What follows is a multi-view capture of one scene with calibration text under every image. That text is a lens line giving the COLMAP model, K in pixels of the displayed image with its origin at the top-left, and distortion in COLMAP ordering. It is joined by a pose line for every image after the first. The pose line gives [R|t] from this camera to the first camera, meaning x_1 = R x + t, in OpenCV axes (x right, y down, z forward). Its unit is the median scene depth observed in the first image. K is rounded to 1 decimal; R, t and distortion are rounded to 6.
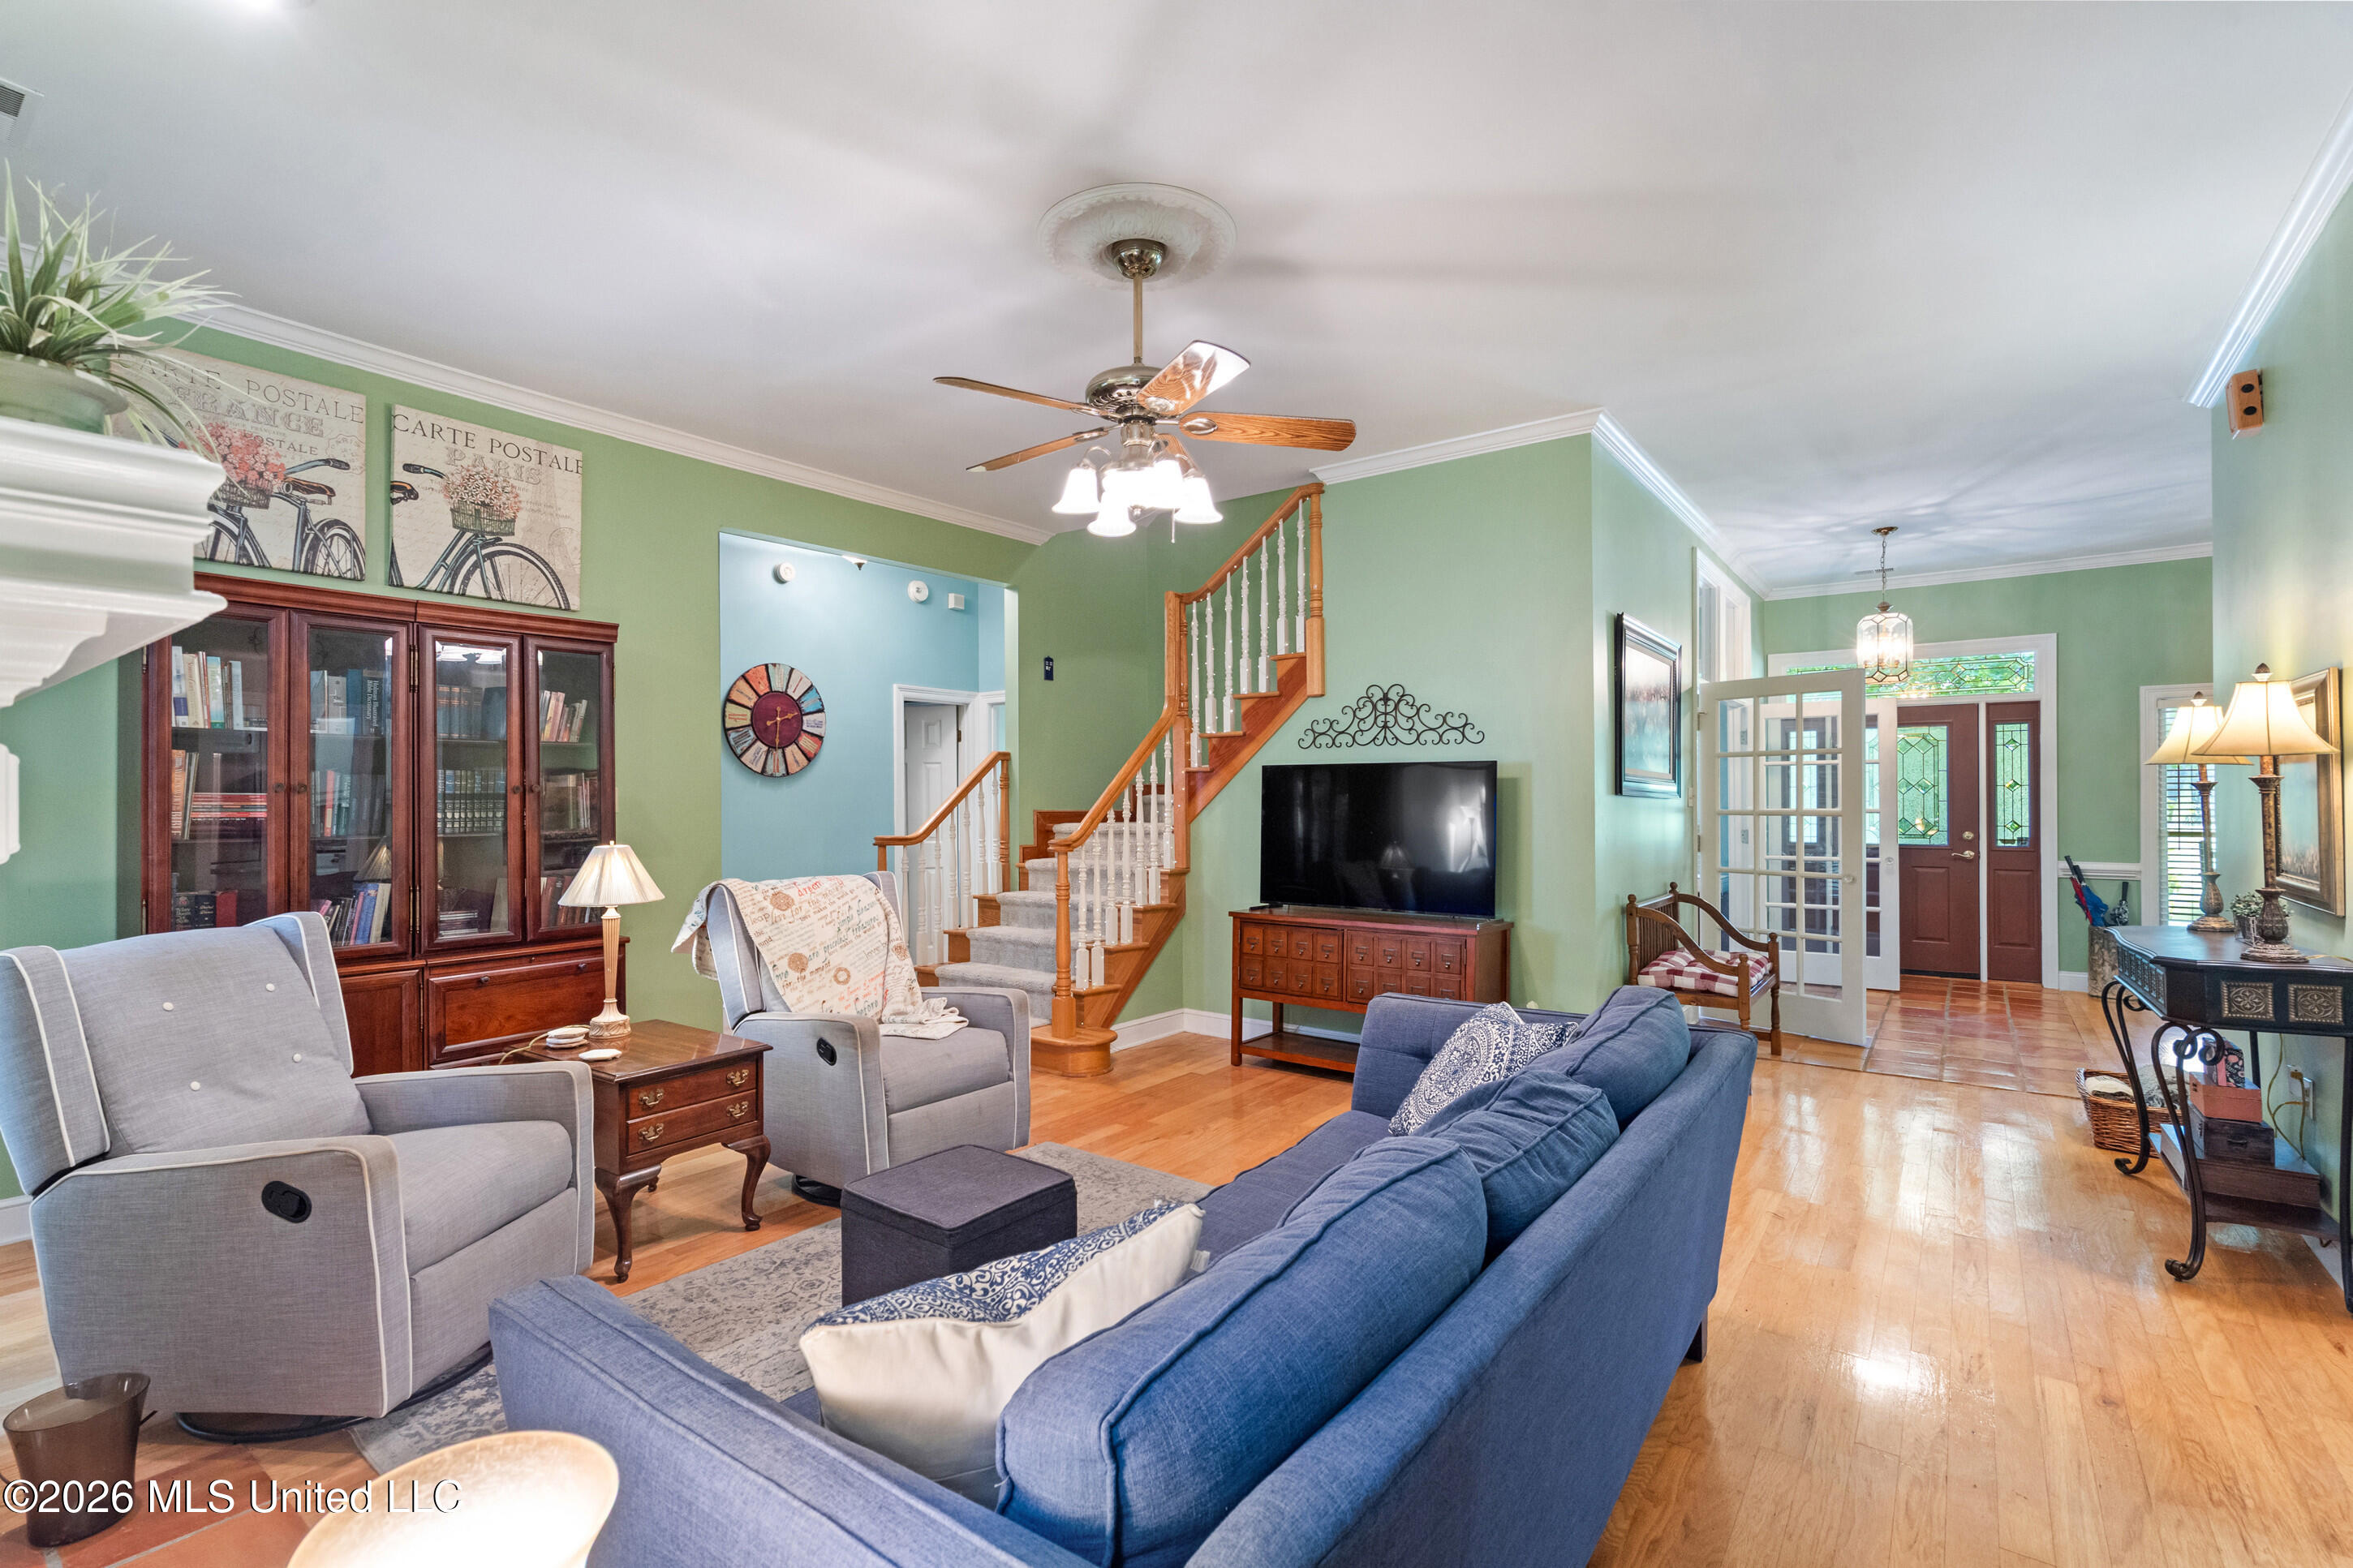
lens RADIAL K [[1087.6, 0, 1117.2], [0, 1087.6, 801.4], [0, 0, 1]] dist [0.005092, 0.000471]
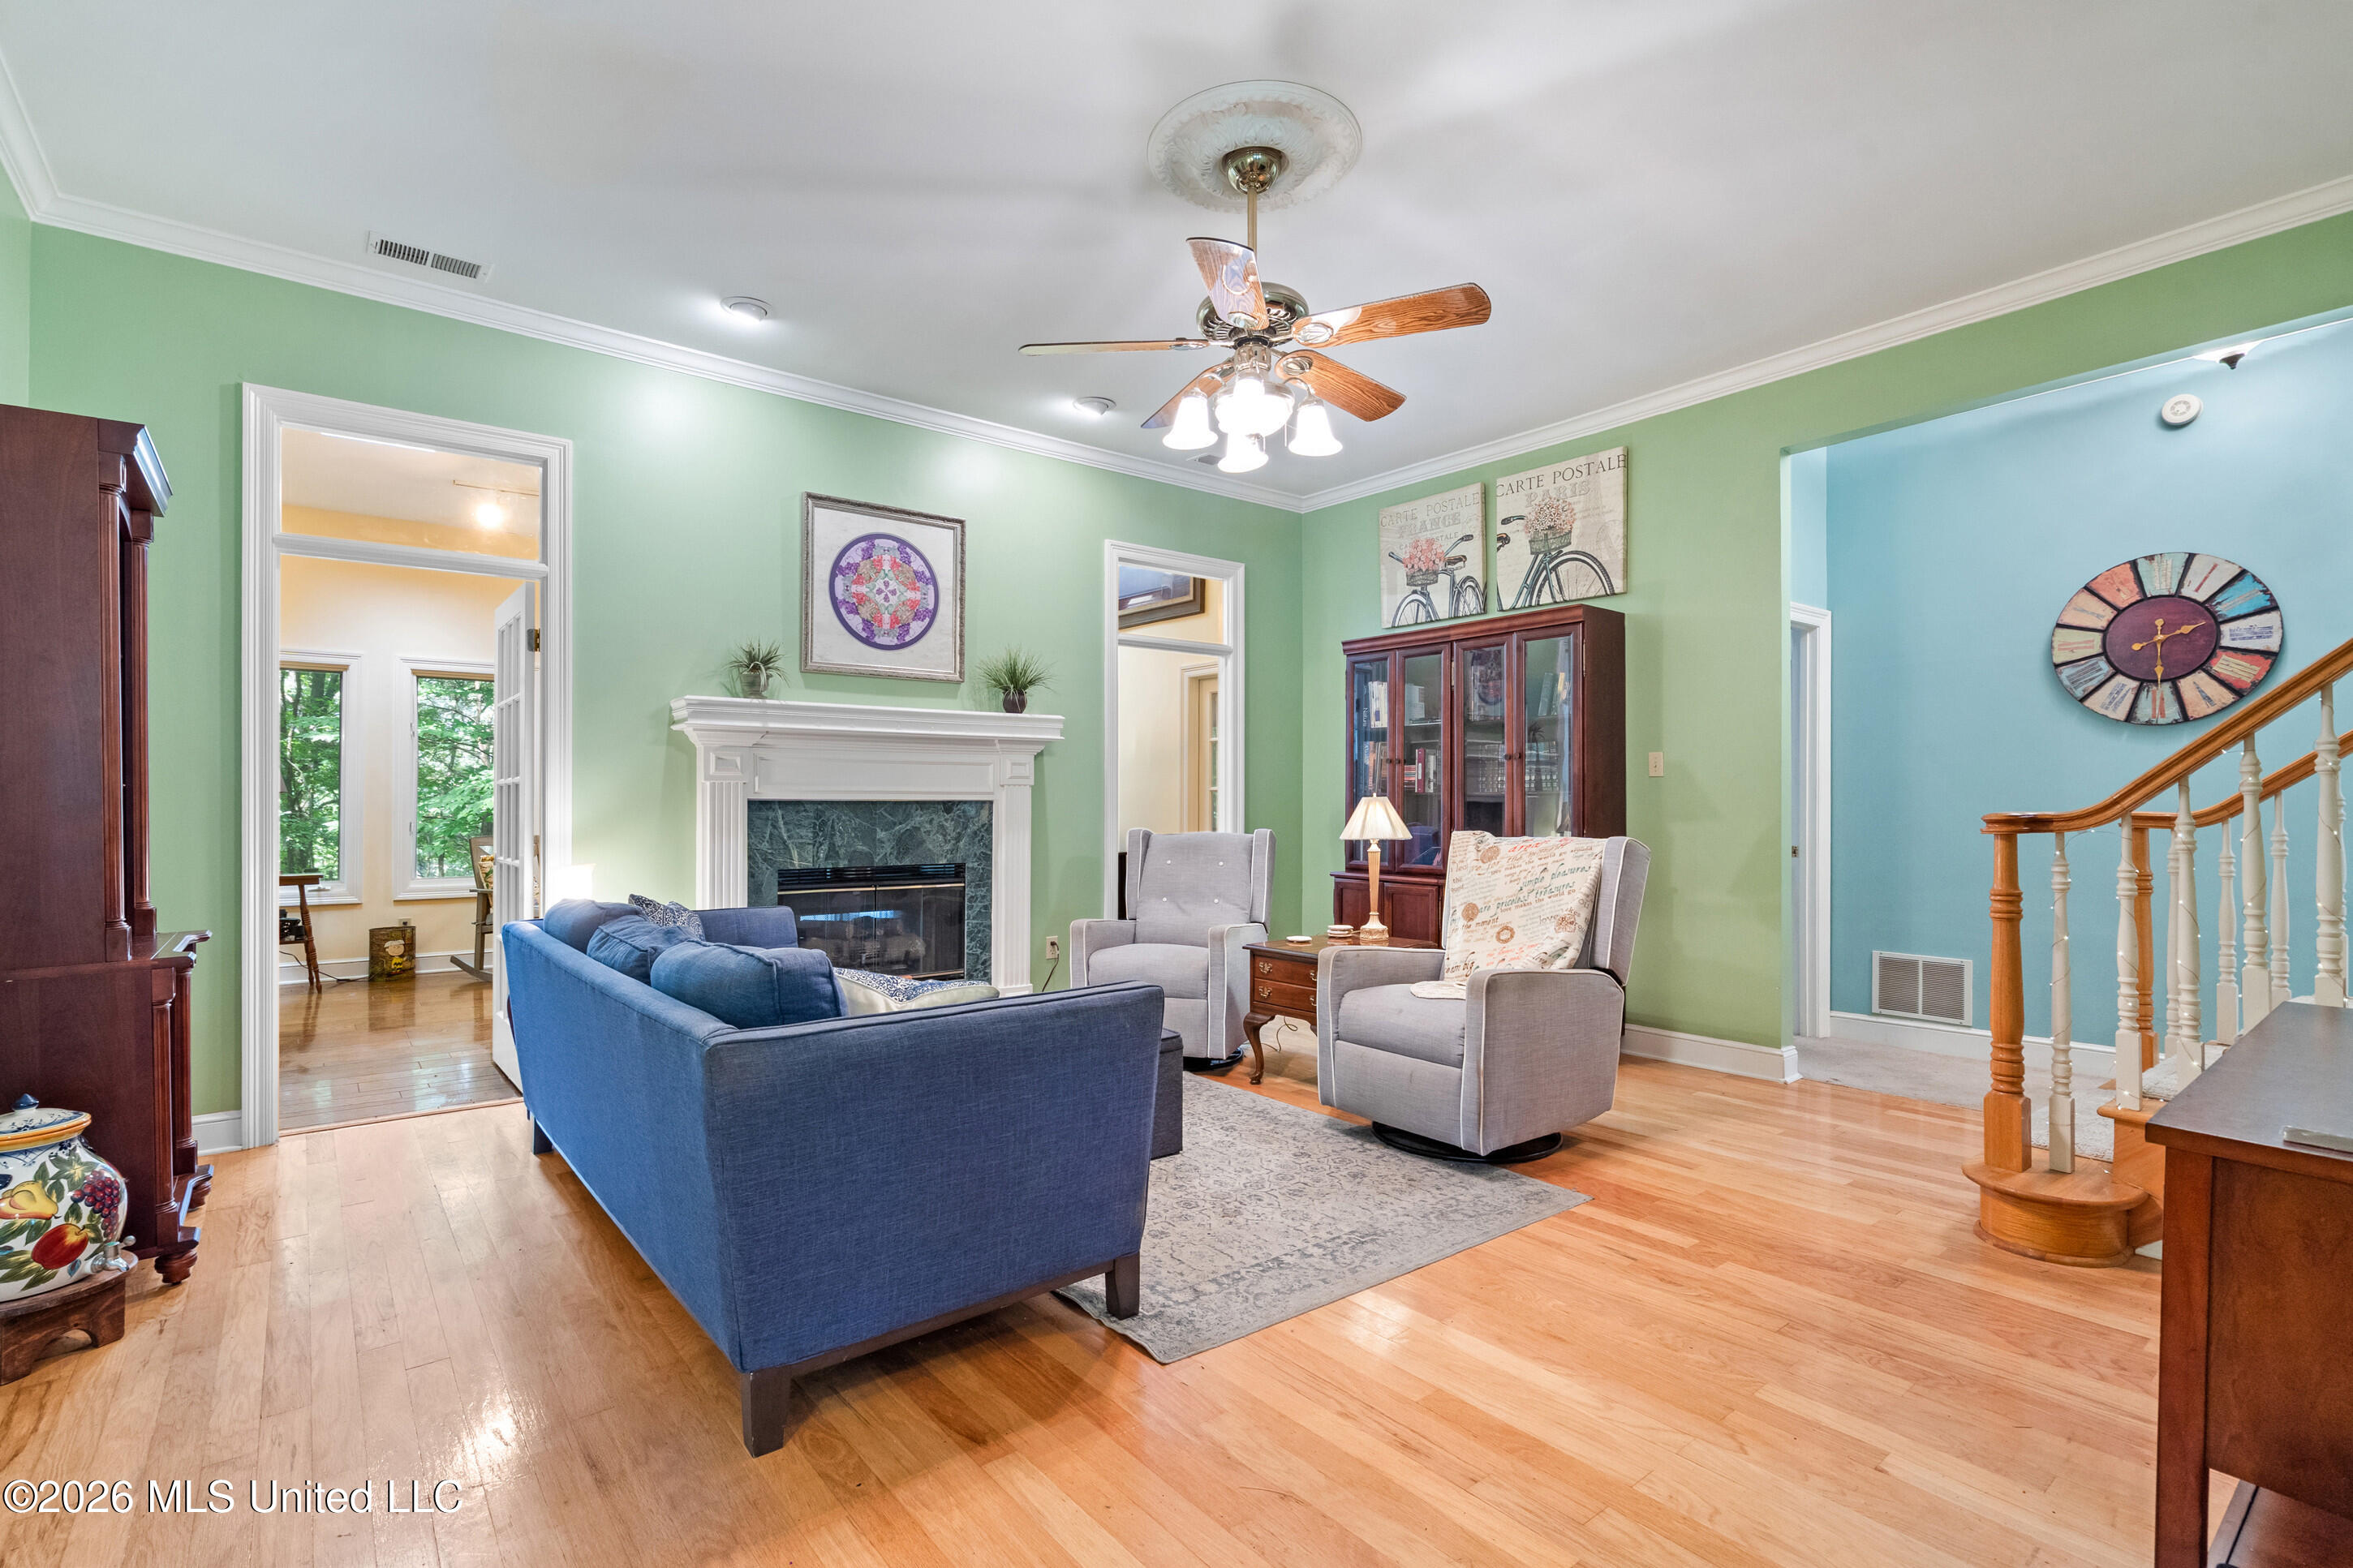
lens RADIAL K [[1087.6, 0, 1173.6], [0, 1087.6, 794.8], [0, 0, 1]] dist [0.005092, 0.000471]
pose [[-0.222637, -0.003372, -0.974896, 0.688859], [-0.001128, 0.999994, -0.003201, 0.033430], [0.974901, 0.000387, -0.222639, 0.826099]]
